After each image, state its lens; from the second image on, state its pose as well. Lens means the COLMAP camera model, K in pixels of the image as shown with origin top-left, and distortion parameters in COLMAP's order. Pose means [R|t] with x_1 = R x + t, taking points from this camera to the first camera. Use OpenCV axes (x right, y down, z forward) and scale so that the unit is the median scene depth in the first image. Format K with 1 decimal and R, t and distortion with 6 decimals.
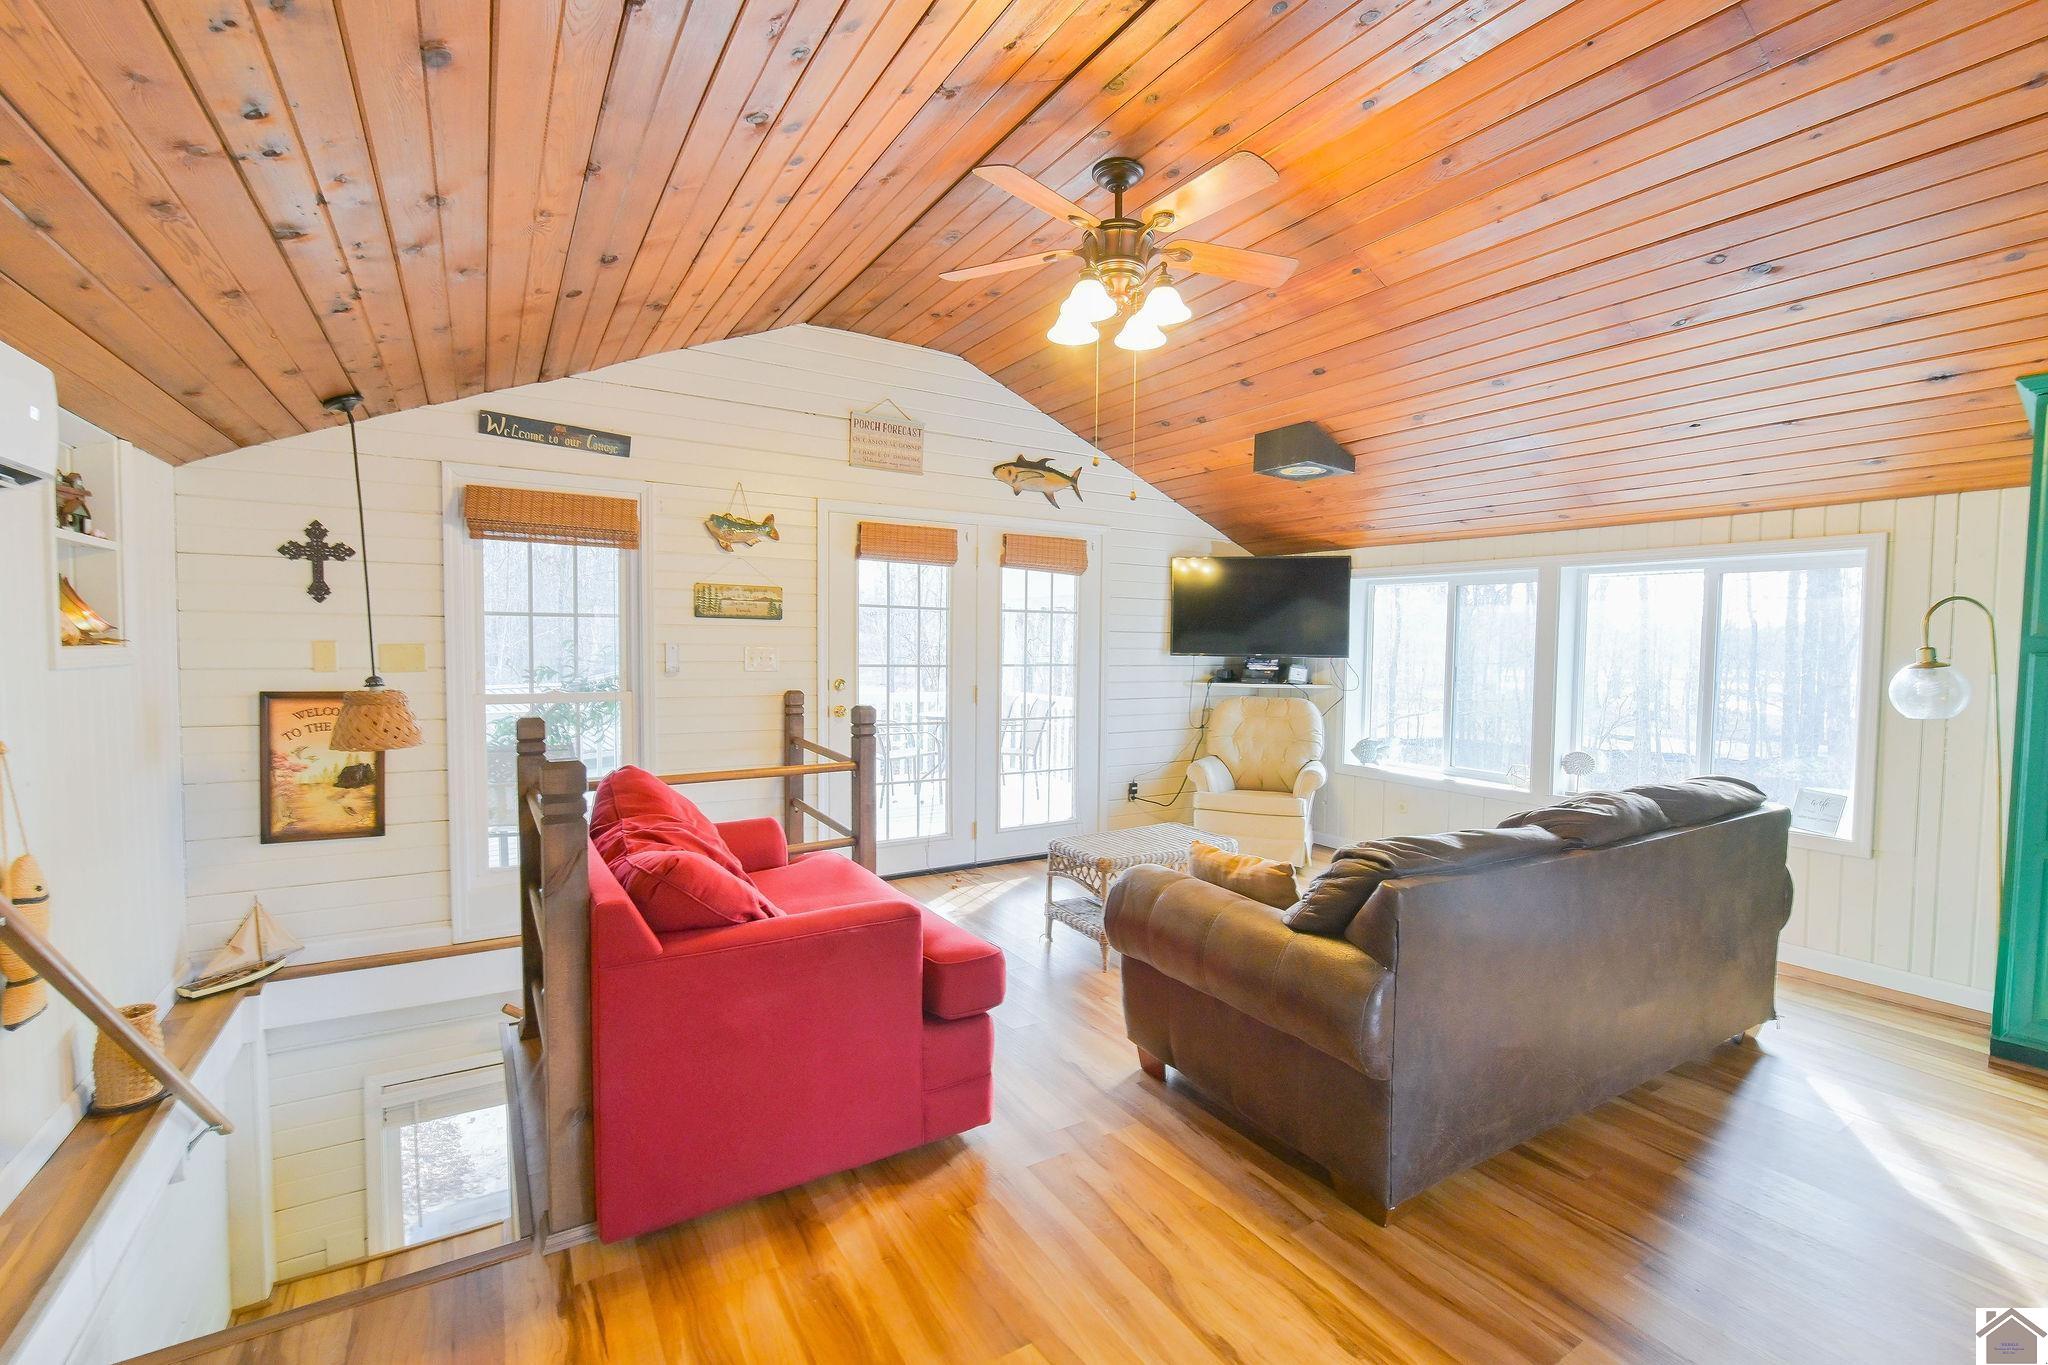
lens RADIAL K [[873.2, 0, 1024.0], [0, 873.2, 682.5], [0, 0, 1]] dist [-0.001414, -0.000144]
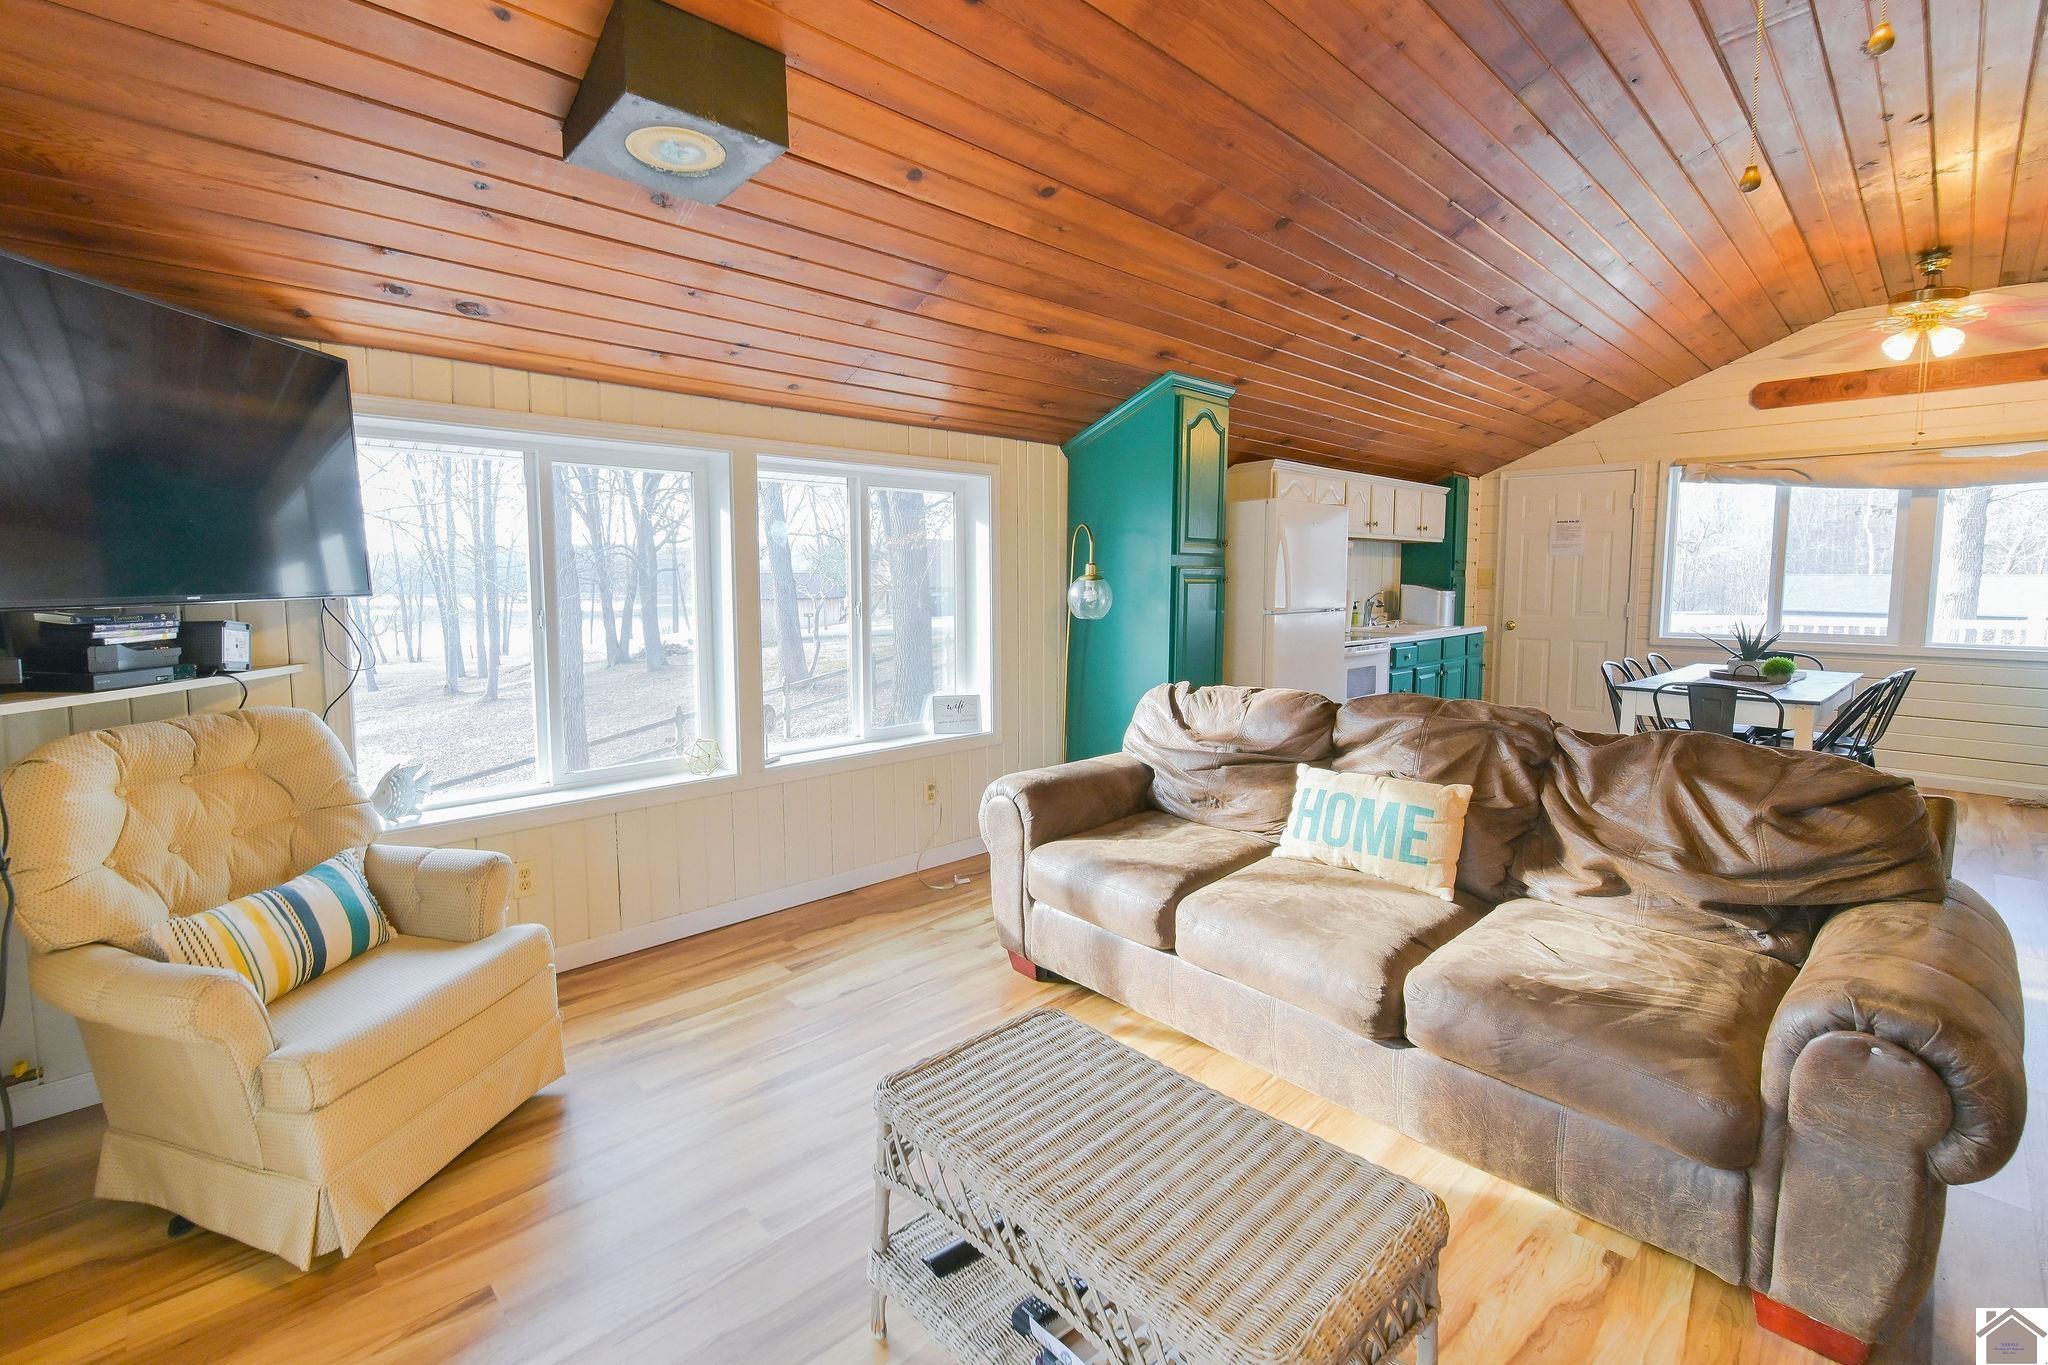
lens RADIAL K [[900.1, 0, 964.7], [0, 900.1, 644.4], [0, 0, 1]] dist [-0.001680, -0.000256]
pose [[-0.173175, -0.090241, 0.980748, -0.150301], [0.048005, 0.993837, 0.099922, -0.040179], [-0.983721, 0.064384, -0.167775, 0.904140]]
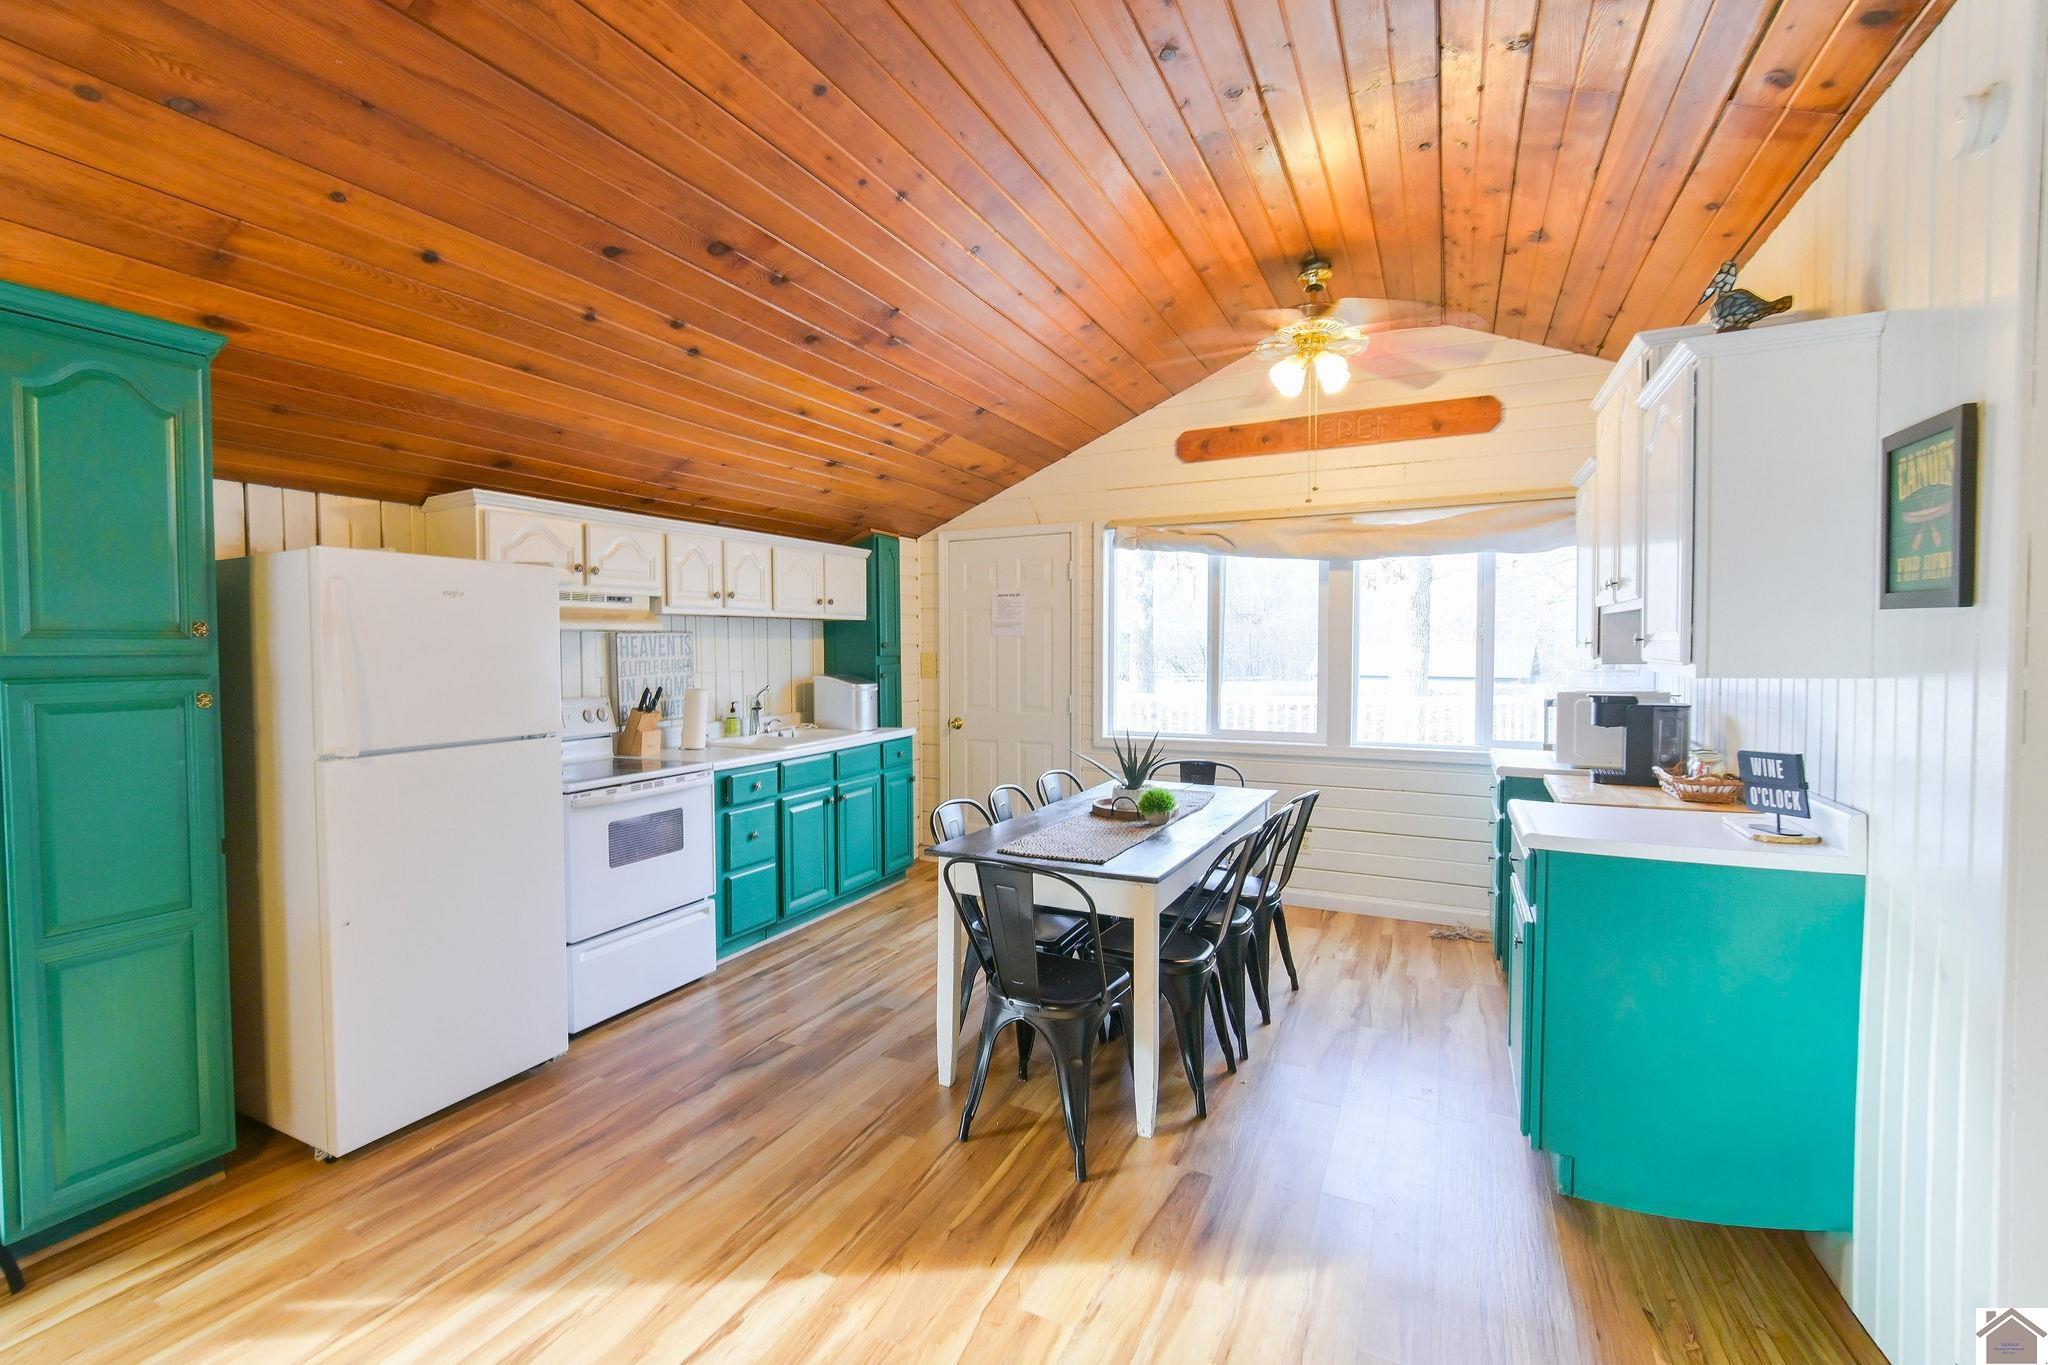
lens RADIAL K [[933.8, 0, 902.5], [0, 933.8, 675.4], [0, 0, 1]] dist [0.000619, -0.000054]
pose [[-0.464762, -0.039640, 0.884548, 0.095267], [0.045928, 0.996573, 0.068792, -0.031525], [-0.884244, 0.072597, -0.461348, 0.400198]]
